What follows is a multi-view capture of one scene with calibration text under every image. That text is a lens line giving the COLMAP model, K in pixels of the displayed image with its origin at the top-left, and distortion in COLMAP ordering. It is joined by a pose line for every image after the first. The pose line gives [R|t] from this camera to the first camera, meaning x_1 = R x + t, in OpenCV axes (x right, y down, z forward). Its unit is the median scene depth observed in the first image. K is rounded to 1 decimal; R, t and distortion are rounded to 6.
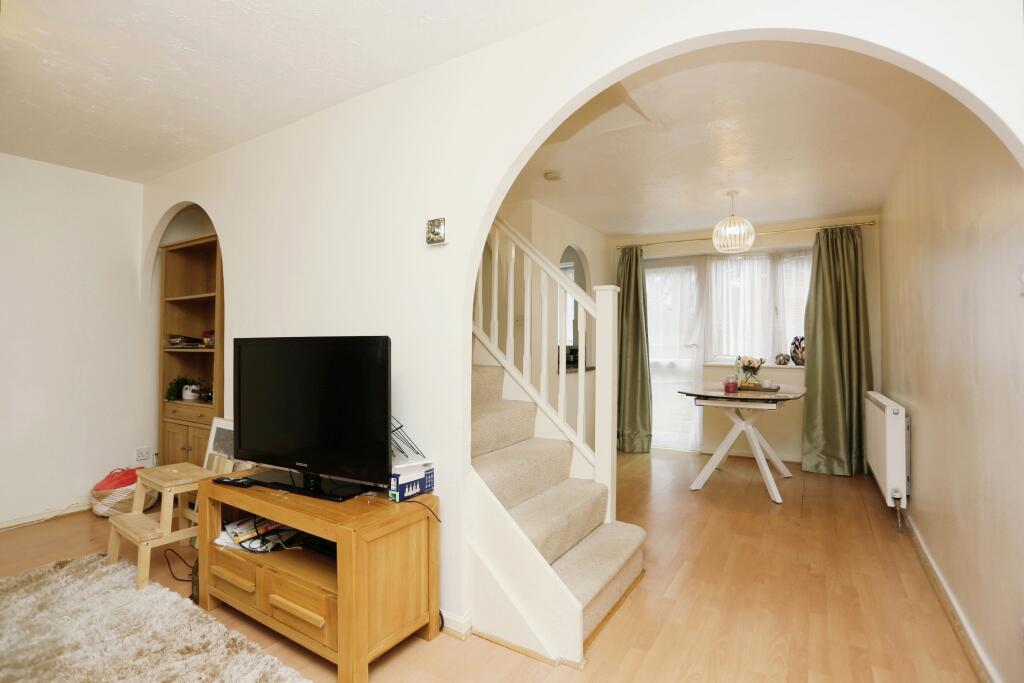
lens RADIAL K [[507.0, 0, 512.0], [0, 507.0, 341.5], [0, 0, 1]] dist [-0.043487, 0.019259]
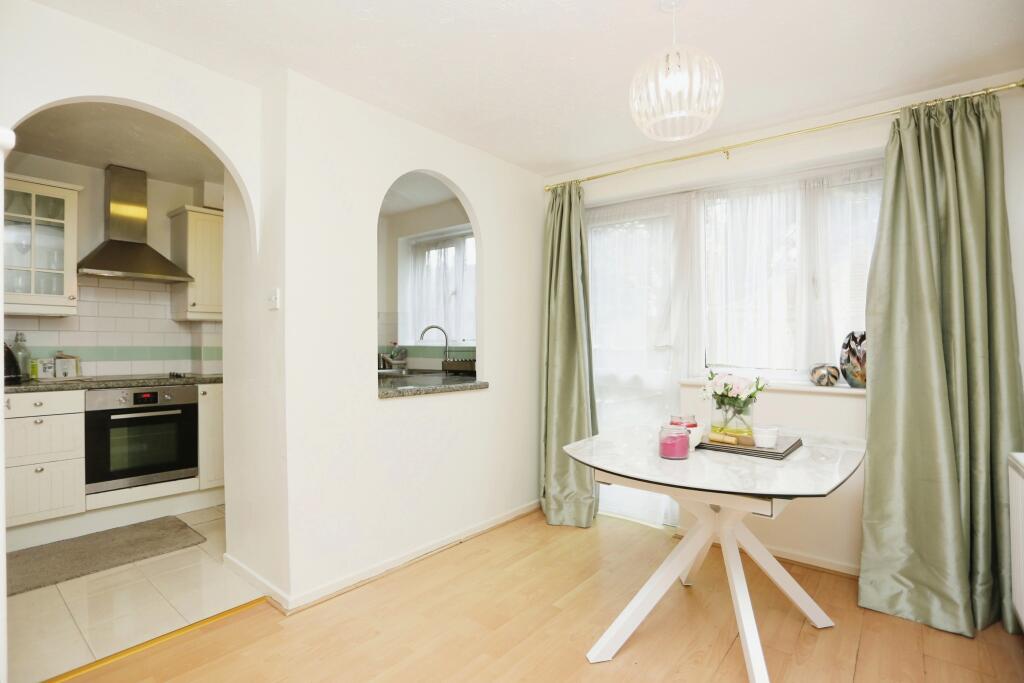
lens RADIAL K [[507.0, 0, 512.0], [0, 507.0, 341.5], [0, 0, 1]] dist [-0.043487, 0.019259]
pose [[0.991958, 0.002493, -0.126540, 0.301378], [-0.002443, 0.999997, 0.000548, 0.000677], [0.126541, -0.000234, 0.991961, 0.471232]]
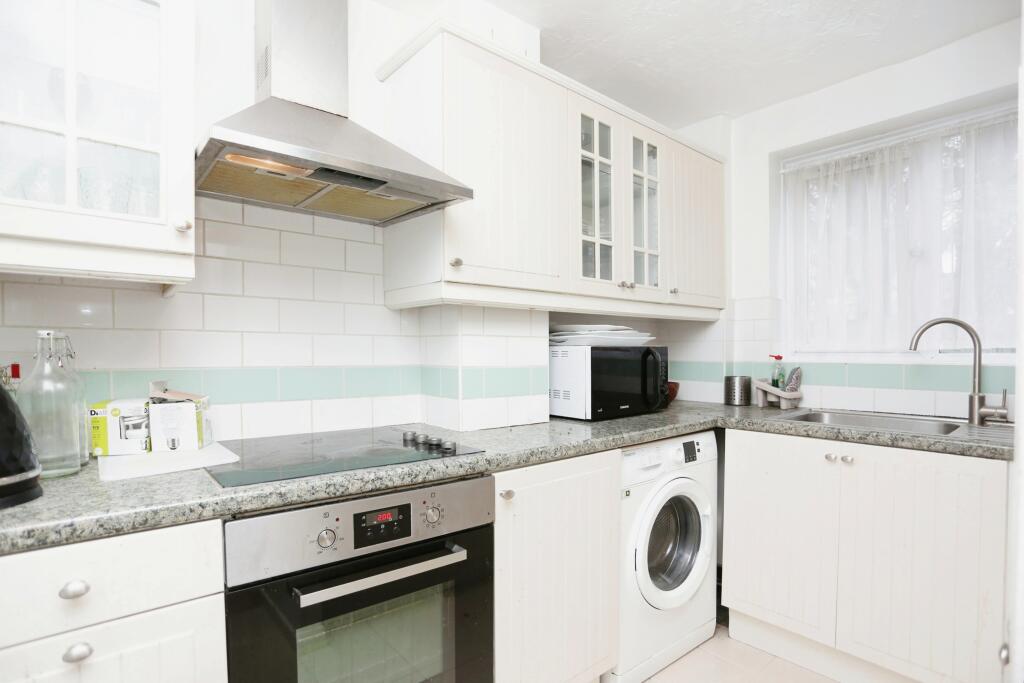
lens RADIAL K [[492.3, 0, 513.7], [0, 492.3, 370.0], [0, 0, 1]] dist [-0.043267, 0.000213]
pose [[0.960792, 0.009321, -0.277113, -0.153113], [0.000481, 0.999377, 0.035282, 0.000482], [0.277269, -0.034032, 0.960189, 0.878356]]
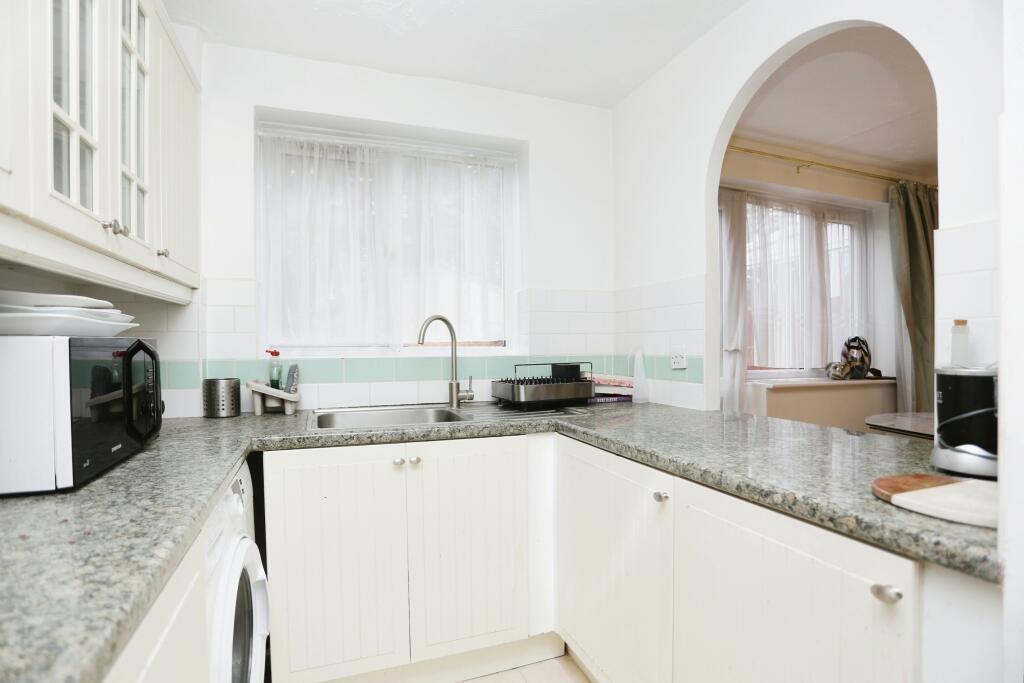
lens RADIAL K [[507.0, 0, 512.0], [0, 507.0, 341.5], [0, 0, 1]] dist [-0.043487, 0.019259]
pose [[0.618644, 0.003833, 0.785662, -0.234700], [0.005560, 0.999942, -0.009256, 0.000475], [-0.785651, 0.010095, 0.618587, 0.998986]]
